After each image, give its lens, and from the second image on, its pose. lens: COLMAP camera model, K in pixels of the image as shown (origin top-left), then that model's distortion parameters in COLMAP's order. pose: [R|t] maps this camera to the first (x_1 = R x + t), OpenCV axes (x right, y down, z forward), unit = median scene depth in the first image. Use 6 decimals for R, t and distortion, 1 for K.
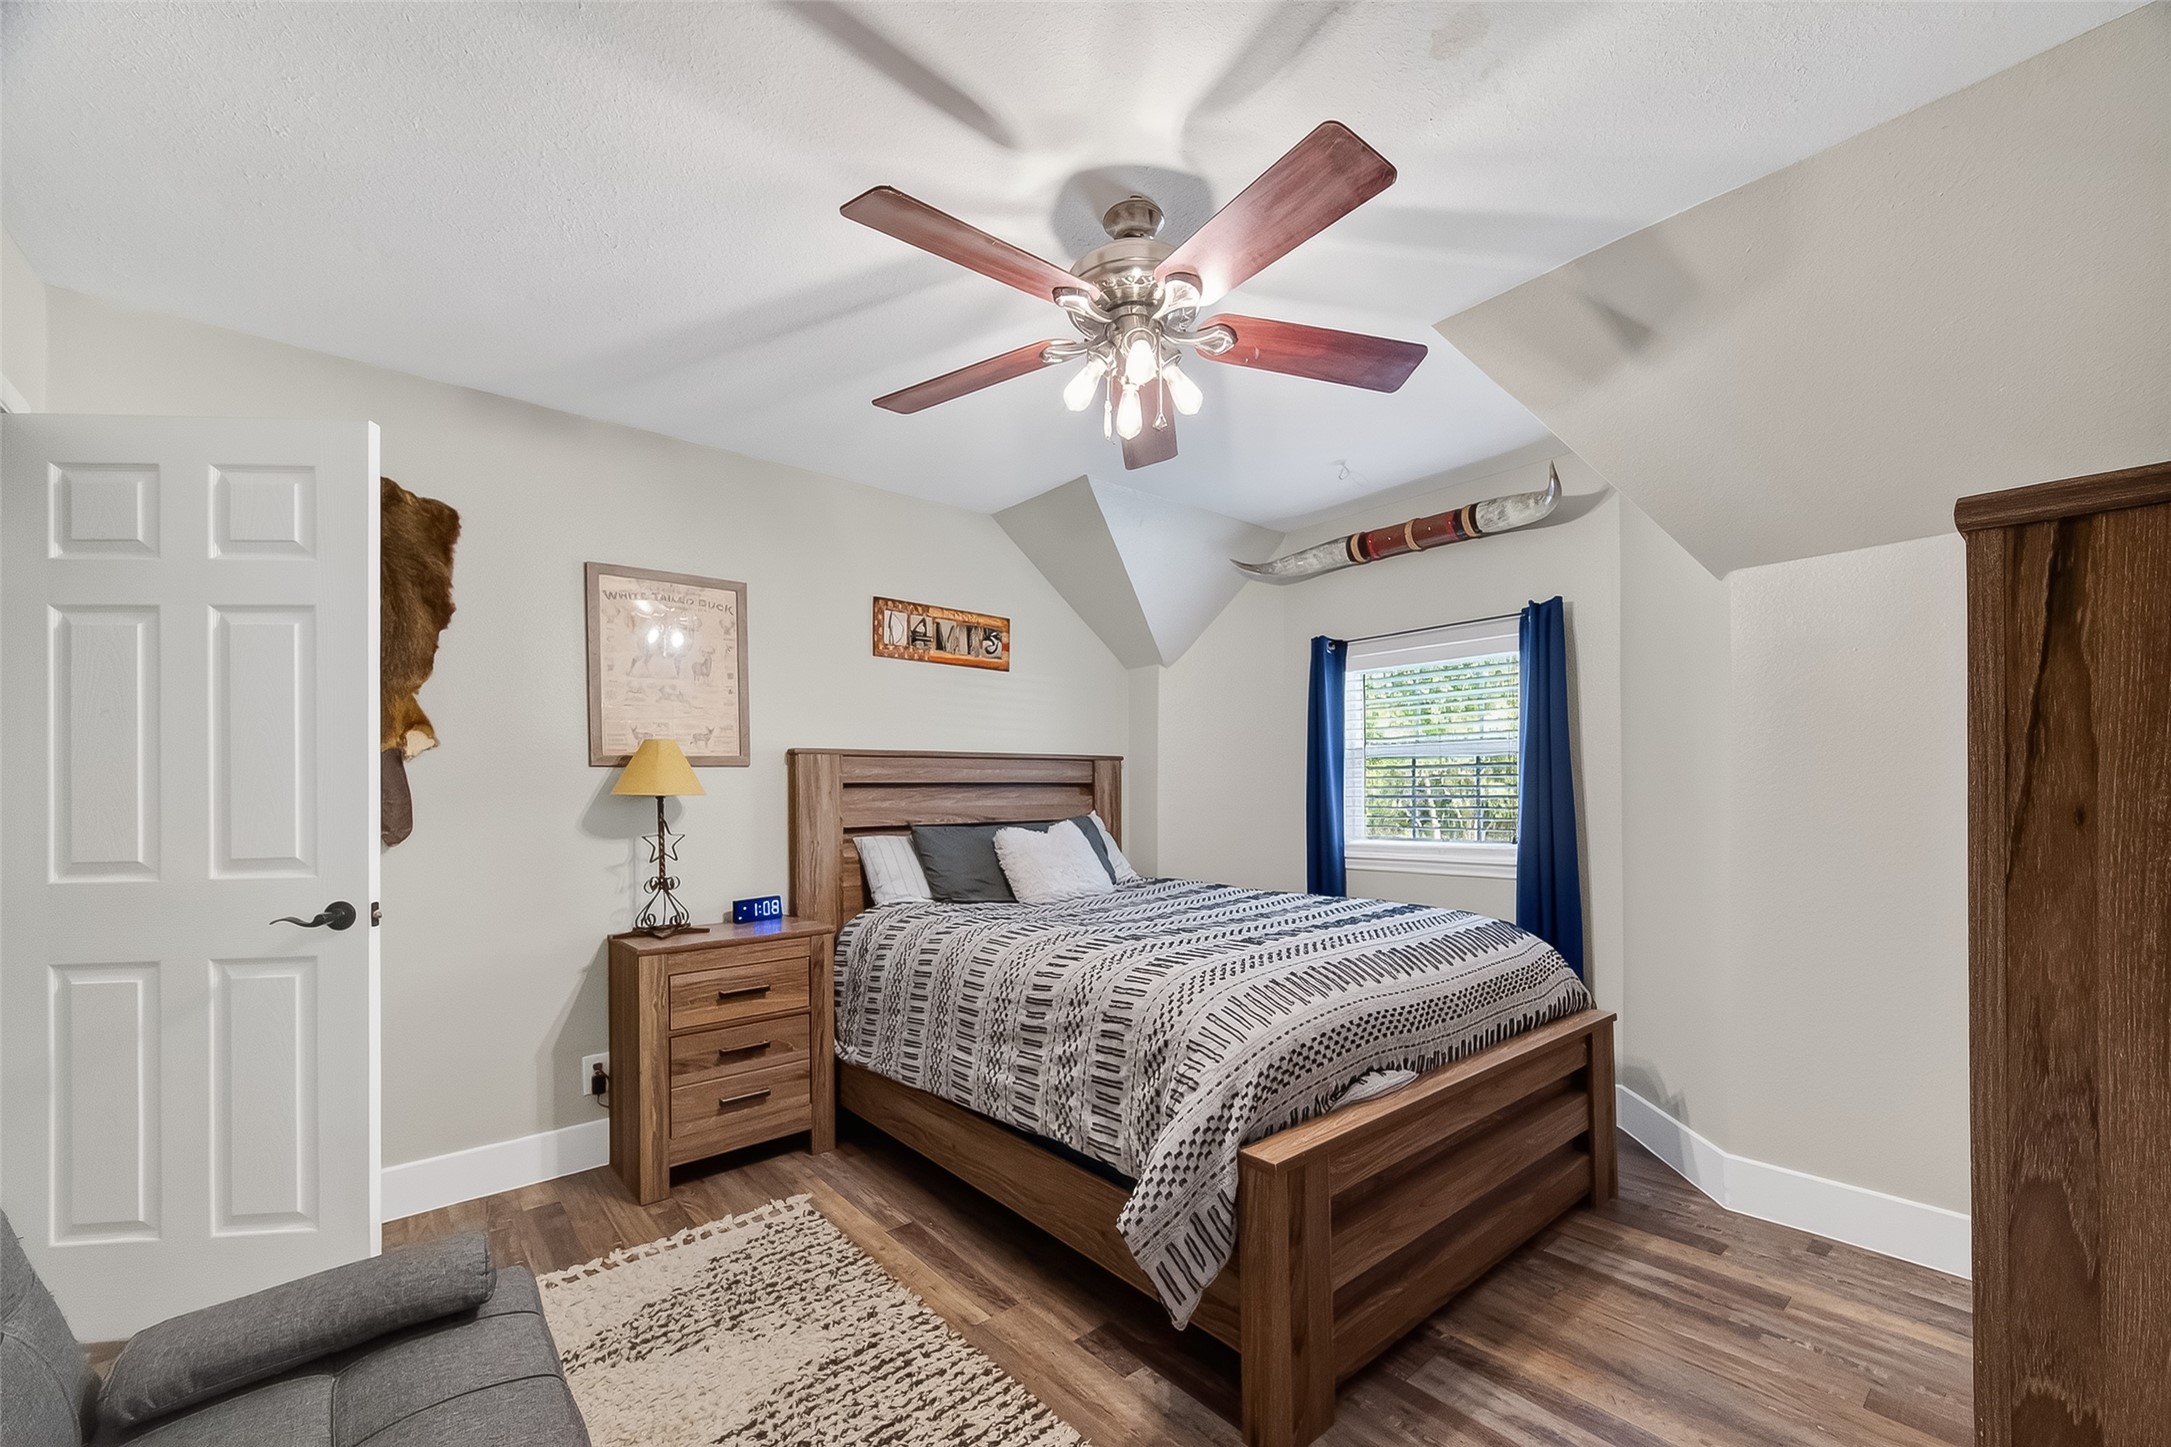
lens RADIAL K [[865.8, 0, 1087.6], [0, 865.8, 777.6], [0, 0, 1]] dist [0.000655, 0.000329]
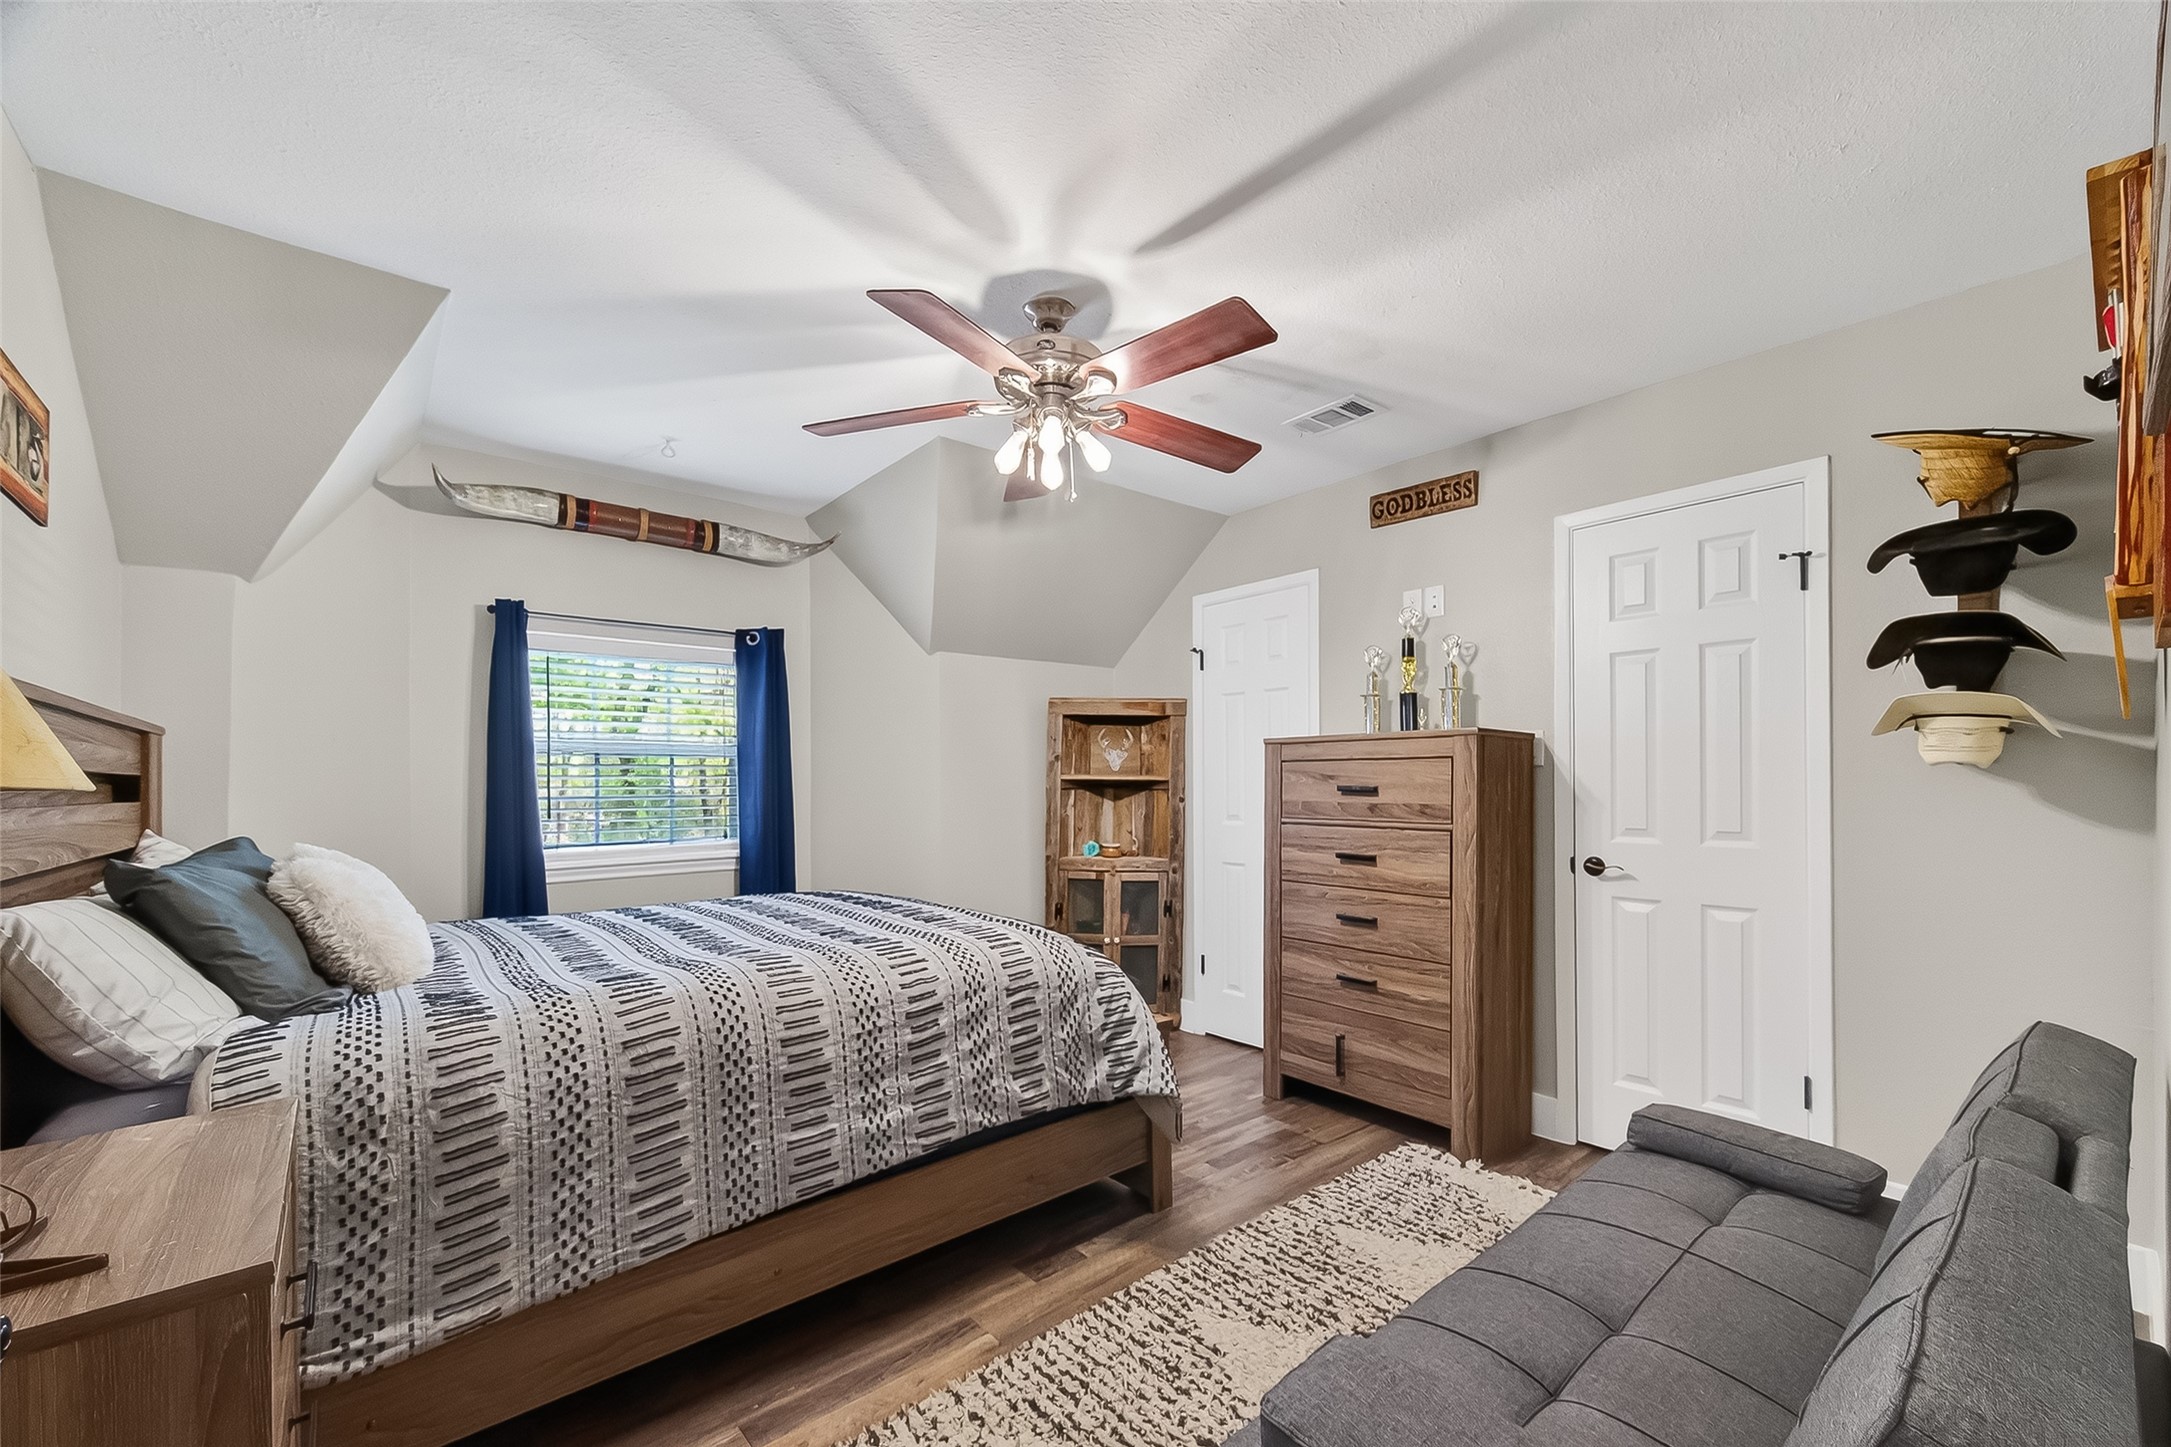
lens RADIAL K [[879.7, 0, 1117.1], [0, 879.7, 773.3], [0, 0, 1]] dist [0.019877, 0.000028]
pose [[-0.009125, 0.020007, 0.999758, -0.970277], [-0.010533, 0.999742, -0.020103, 0.016305], [-0.999903, -0.010714, -0.008912, 0.762619]]
